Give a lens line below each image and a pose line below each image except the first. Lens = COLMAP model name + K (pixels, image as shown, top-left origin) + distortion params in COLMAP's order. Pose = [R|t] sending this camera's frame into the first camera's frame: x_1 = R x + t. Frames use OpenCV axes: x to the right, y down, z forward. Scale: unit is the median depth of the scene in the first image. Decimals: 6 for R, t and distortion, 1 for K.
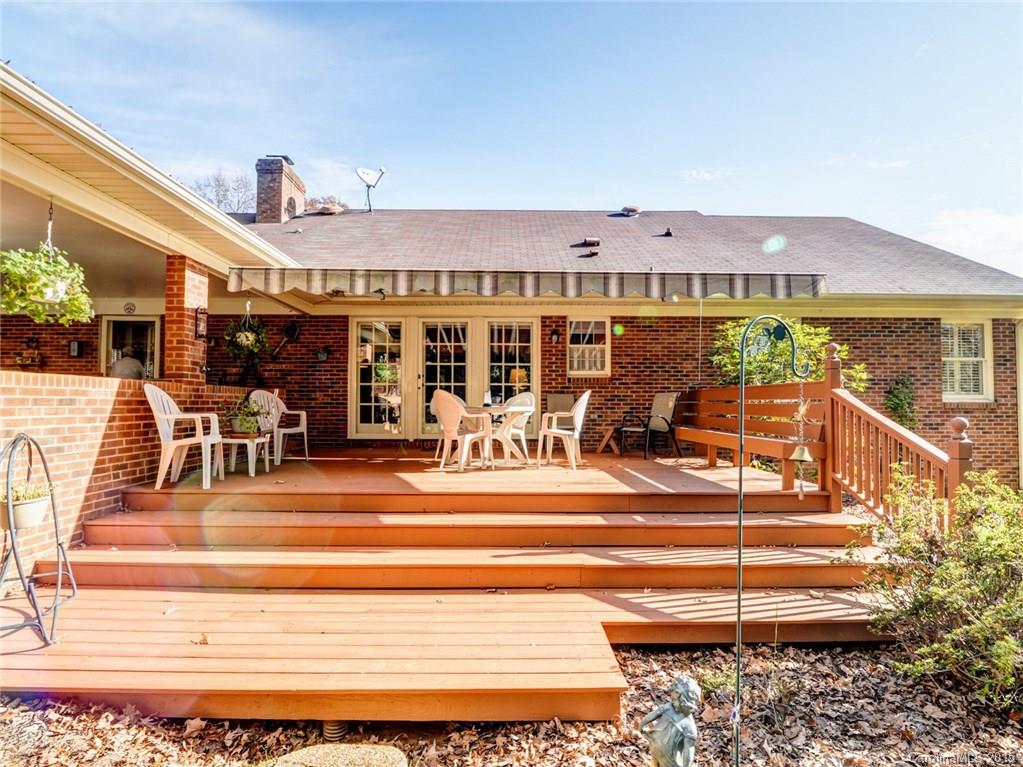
lens RADIAL K [[539.0, 0, 511.5], [0, 539.0, 383.5], [0, 0, 1]] dist [-0.004302, -0.000977]
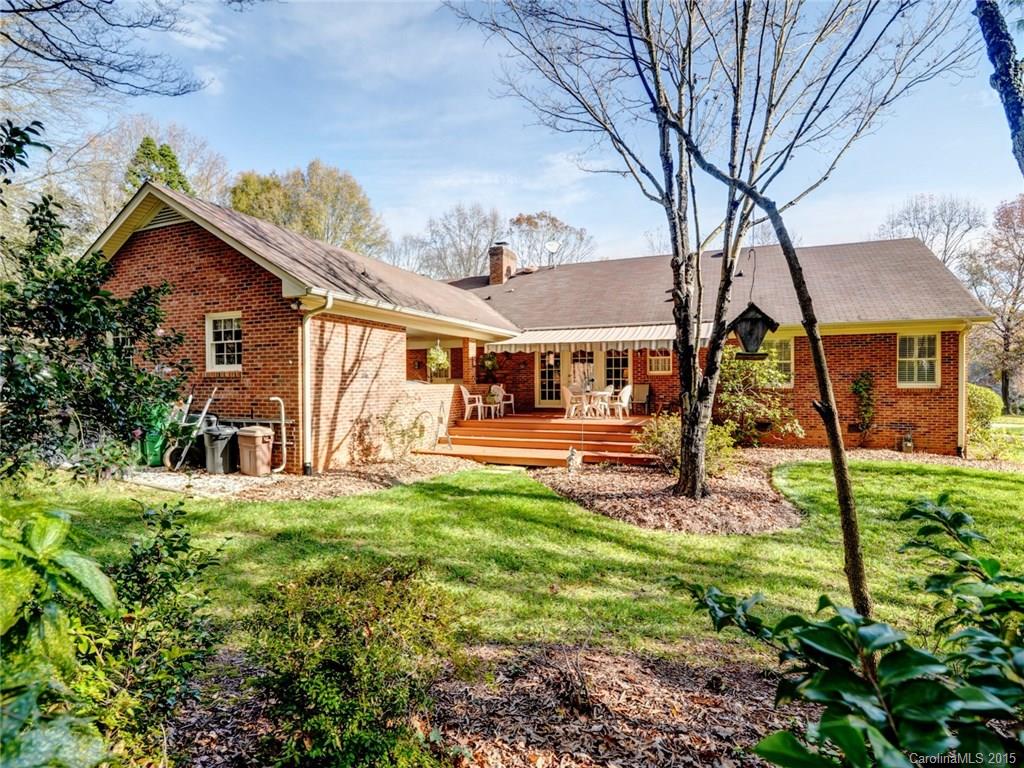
lens RADIAL K [[539.5, 0, 512.0], [0, 539.5, 384.0], [0, 0, 1]] dist [-0.004302, -0.000977]
pose [[0.920656, -0.006007, -0.390328, 0.509635], [0.021642, 0.999129, 0.035669, -0.073347], [0.389774, -0.041287, 0.919985, -1.110840]]
